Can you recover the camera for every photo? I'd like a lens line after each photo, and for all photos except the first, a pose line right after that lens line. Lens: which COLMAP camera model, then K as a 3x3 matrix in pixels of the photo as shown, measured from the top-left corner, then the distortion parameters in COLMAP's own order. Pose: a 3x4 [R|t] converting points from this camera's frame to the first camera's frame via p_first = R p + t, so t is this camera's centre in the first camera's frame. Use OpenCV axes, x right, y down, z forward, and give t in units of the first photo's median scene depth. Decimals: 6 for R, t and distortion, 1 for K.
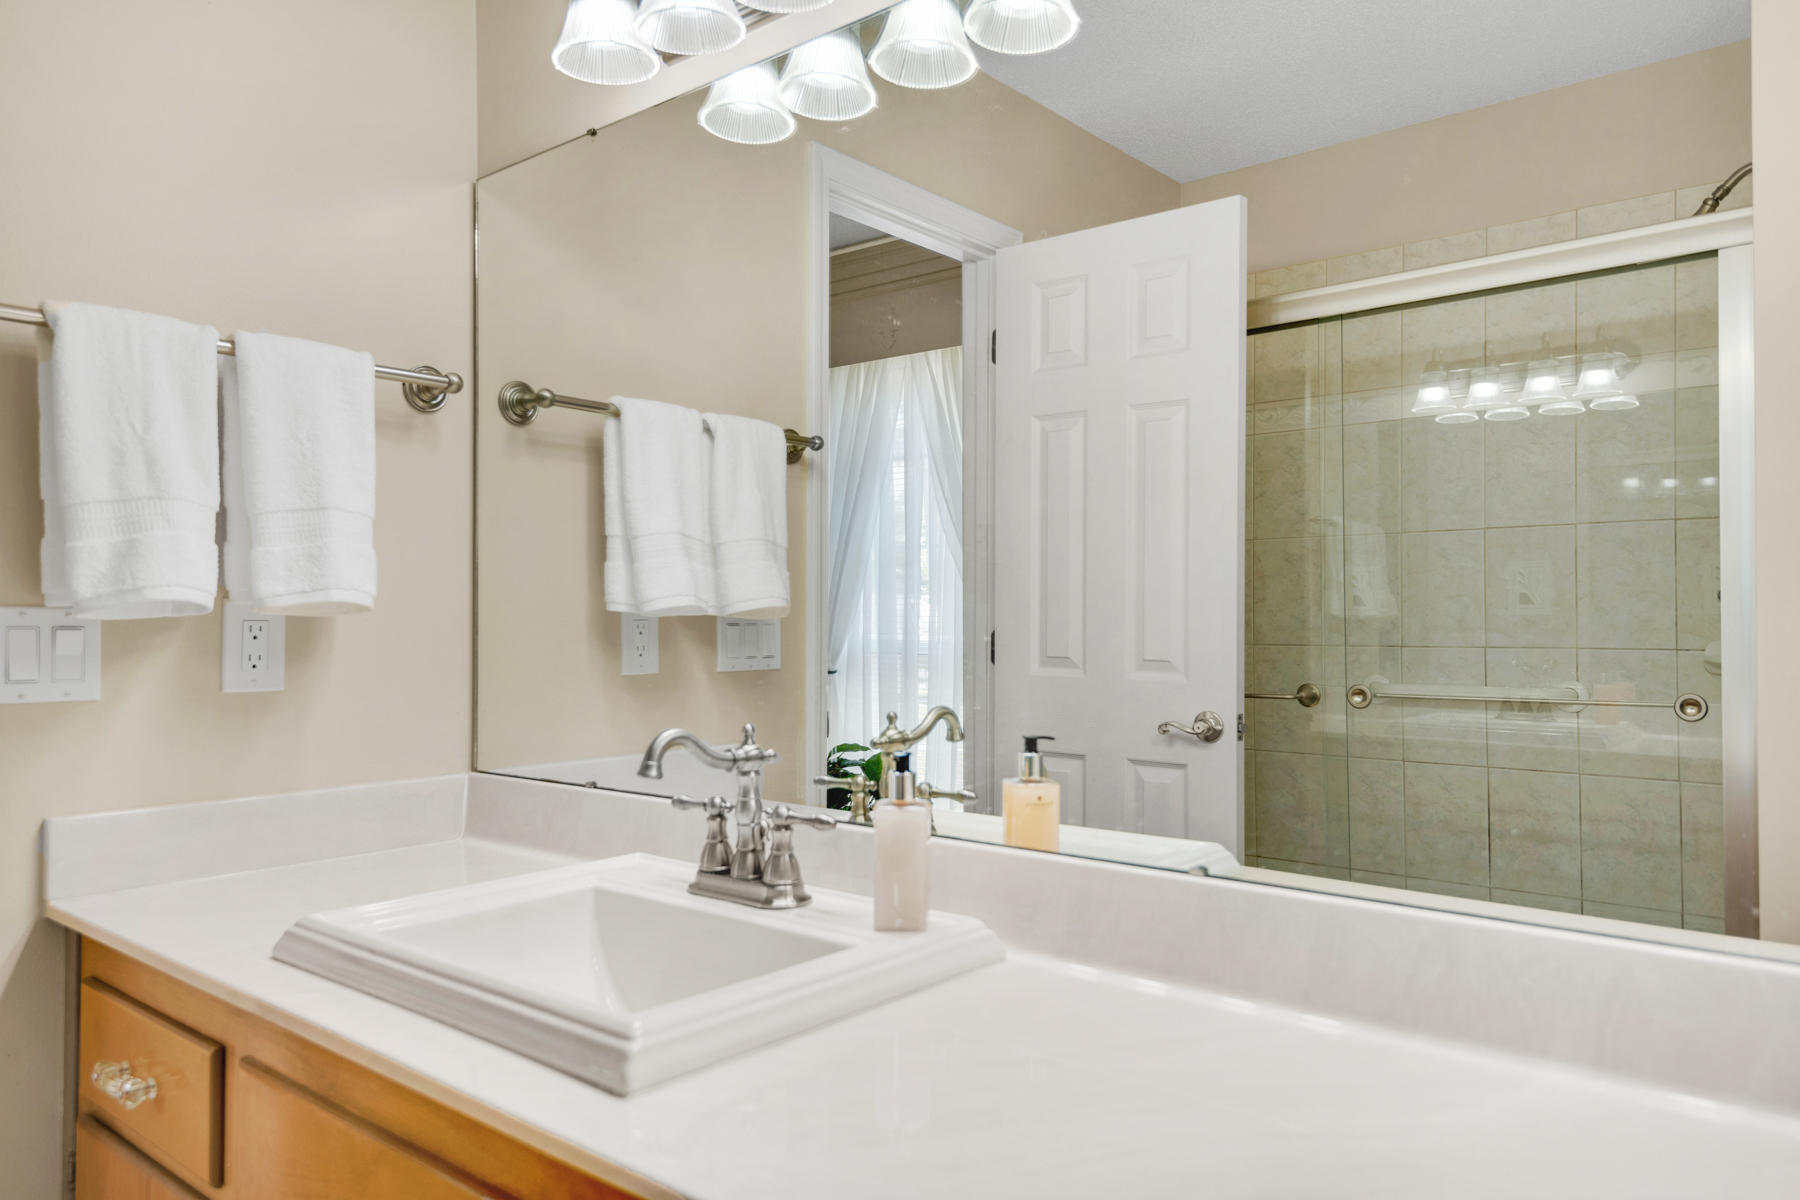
lens RADIAL K [[1226.8, 0, 900.0], [0, 1226.8, 600.0], [0, 0, 1]] dist [0.036809, 0.000347]
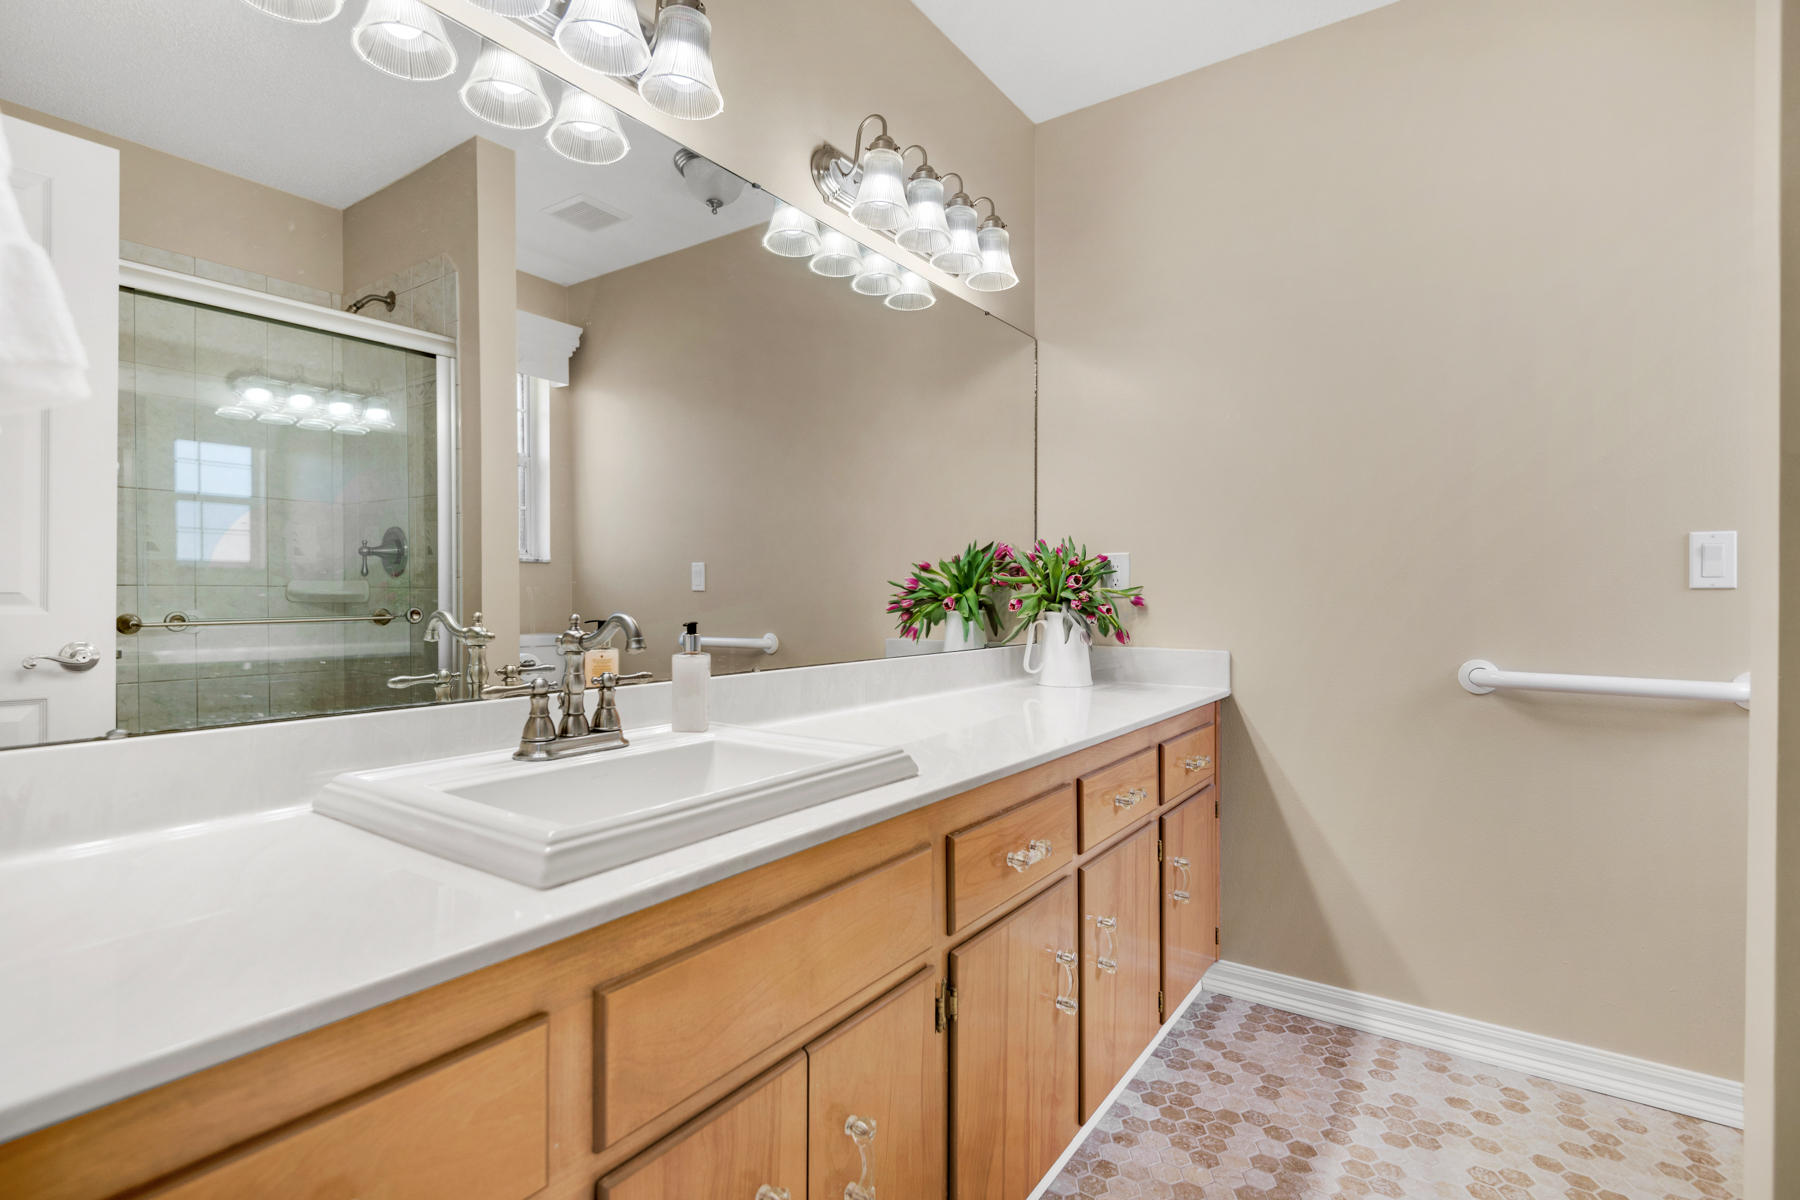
lens RADIAL K [[858.6, 0, 900.0], [0, 858.6, 600.0], [0, 0, 1]] dist [0.000520, 0.000029]
pose [[-0.093735, -0.011062, 0.995536, -0.606165], [-0.015344, 0.999836, 0.009665, 0.043240], [-0.995479, -0.014370, -0.093890, 0.446381]]
